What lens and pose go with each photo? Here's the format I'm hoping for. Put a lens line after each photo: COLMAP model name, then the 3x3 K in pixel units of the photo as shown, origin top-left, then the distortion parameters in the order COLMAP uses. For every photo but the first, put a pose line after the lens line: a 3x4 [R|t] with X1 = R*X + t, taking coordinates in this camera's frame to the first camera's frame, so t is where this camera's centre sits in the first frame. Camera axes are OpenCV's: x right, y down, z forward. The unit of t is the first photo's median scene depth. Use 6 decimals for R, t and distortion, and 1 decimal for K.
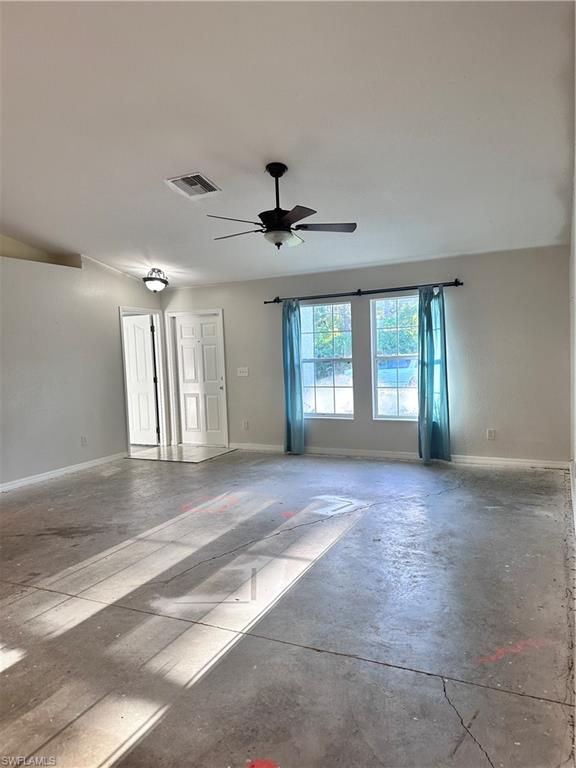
lens RADIAL K [[531.5, 0, 289.3], [0, 531.5, 389.4], [0, 0, 1]] dist [0.049270, -0.069052]
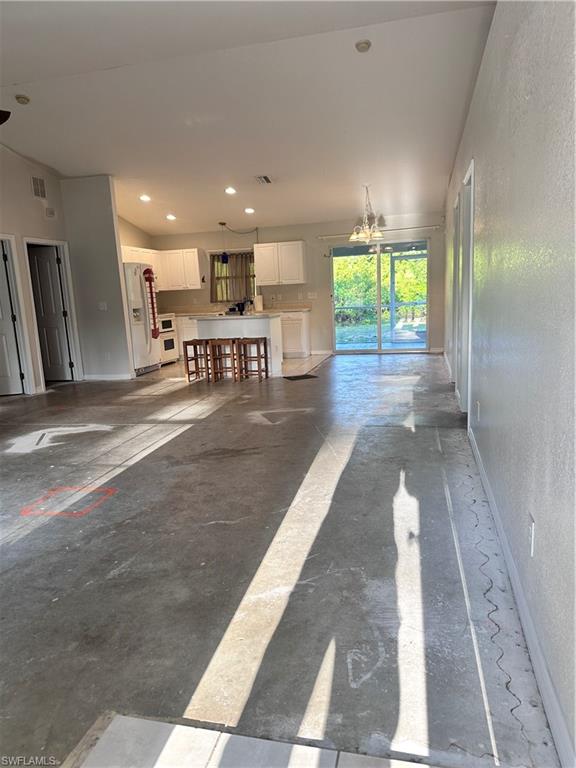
lens RADIAL K [[531.5, 0, 289.8], [0, 531.5, 388.1], [0, 0, 1]] dist [0.049270, -0.069052]
pose [[-0.972895, 0.120932, -0.197105, -0.220705], [0.066454, 0.962615, 0.262596, -0.053400], [0.221492, 0.242380, -0.944560, 1.204861]]
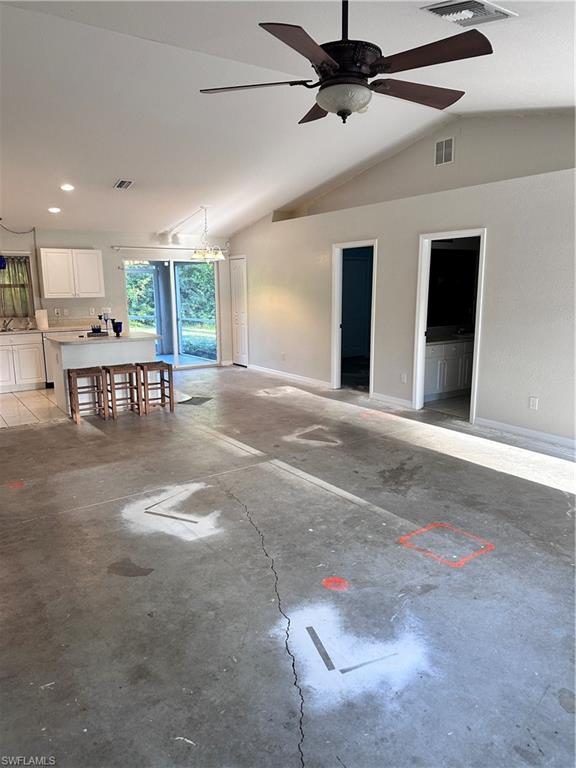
lens RADIAL K [[531.5, 0, 284.7], [0, 531.5, 385.4], [0, 0, 1]] dist [0.049270, -0.069052]
pose [[-0.494961, 0.197187, -0.846245, 0.329518], [-0.047916, 0.966234, 0.253172, -0.087276], [0.867593, 0.165858, -0.468800, 0.802711]]
